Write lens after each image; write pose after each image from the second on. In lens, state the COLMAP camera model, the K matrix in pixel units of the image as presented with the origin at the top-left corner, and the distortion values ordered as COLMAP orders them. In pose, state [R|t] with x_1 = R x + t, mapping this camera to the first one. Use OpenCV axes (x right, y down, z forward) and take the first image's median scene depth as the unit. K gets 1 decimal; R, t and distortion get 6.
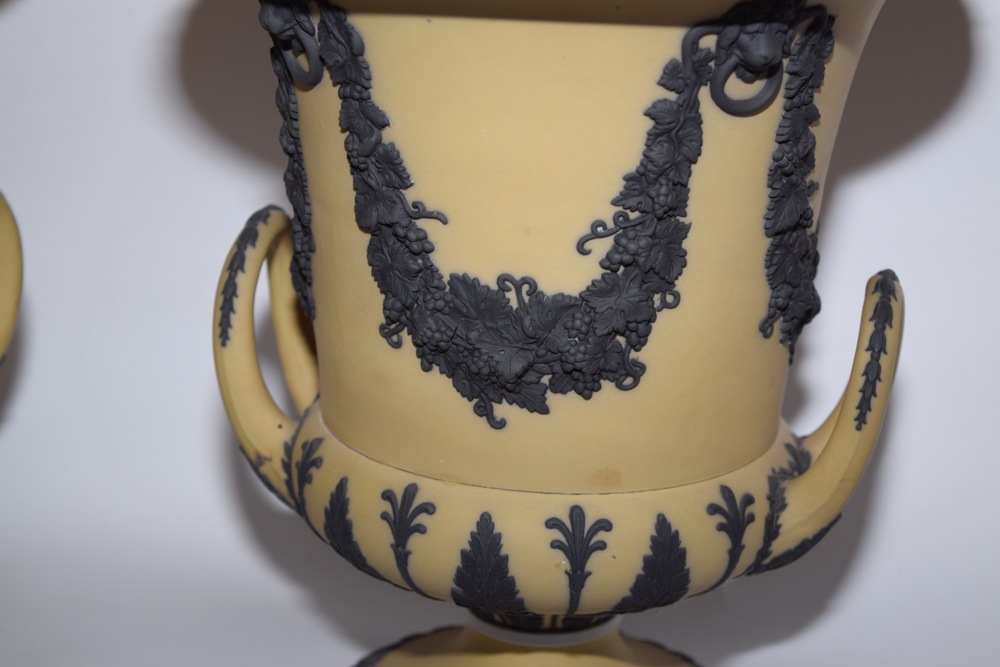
lens RADIAL K [[2200.8, 0, 500.0], [0, 2200.8, 333.5], [0, 0, 1]] dist [0.056284, 0.030542]
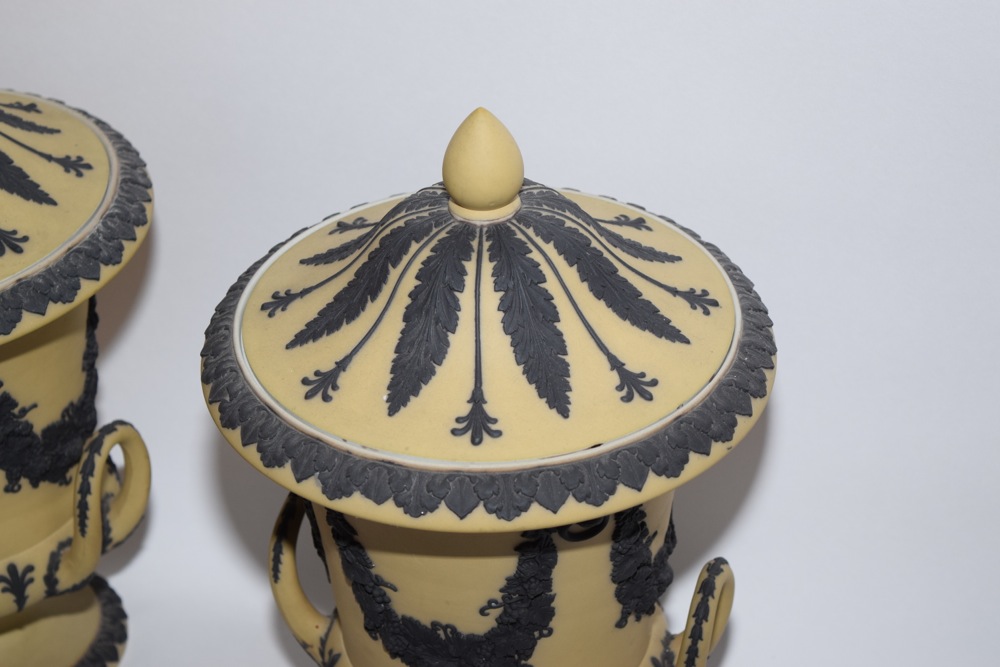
lens RADIAL K [[2200.8, 0, 500.0], [0, 2200.8, 333.5], [0, 0, 1]] dist [0.056284, 0.030542]
pose [[0.993080, 0.012245, -0.116797, 0.220931], [0.021841, 0.957942, 0.286130, -0.649283], [0.115388, -0.286701, 0.951046, -0.394026]]
